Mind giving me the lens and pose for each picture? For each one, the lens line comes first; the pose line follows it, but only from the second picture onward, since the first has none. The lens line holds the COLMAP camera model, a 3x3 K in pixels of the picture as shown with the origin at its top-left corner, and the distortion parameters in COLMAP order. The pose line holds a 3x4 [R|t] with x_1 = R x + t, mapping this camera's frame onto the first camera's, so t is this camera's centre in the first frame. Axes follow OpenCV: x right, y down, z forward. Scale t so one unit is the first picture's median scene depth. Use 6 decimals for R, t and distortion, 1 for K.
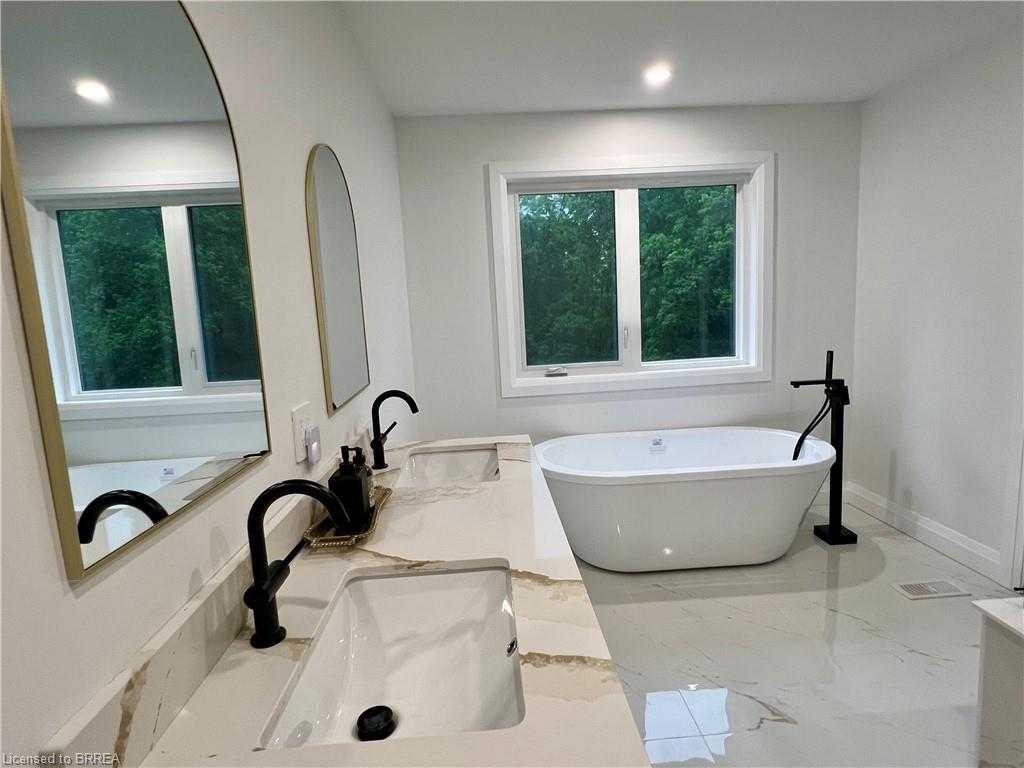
lens RADIAL K [[541.6, 0, 512.4], [0, 541.6, 380.4], [0, 0, 1]] dist [-0.000026, -0.000001]
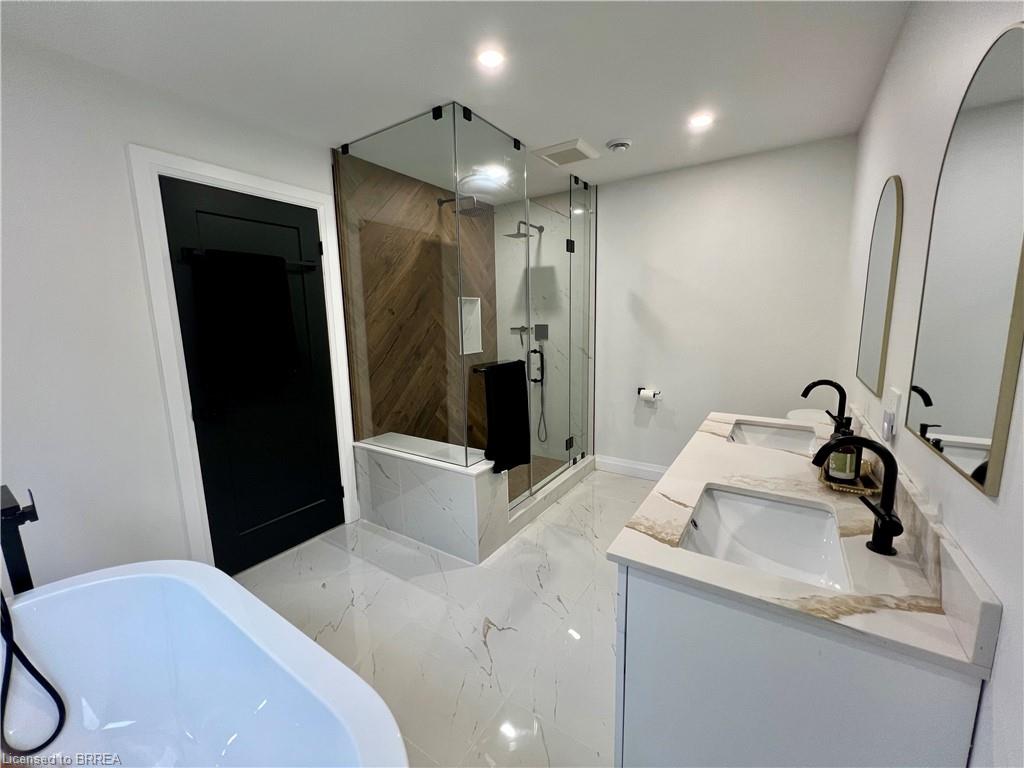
lens RADIAL K [[411.2, 0, 512.7], [0, 411.2, 381.1], [0, 0, 1]] dist [-0.001421, 0.000646]
pose [[-0.800203, -0.027281, 0.599108, -0.210472], [0.142457, 0.961727, 0.234067, -0.271836], [-0.582564, 0.272648, -0.765691, 1.898047]]
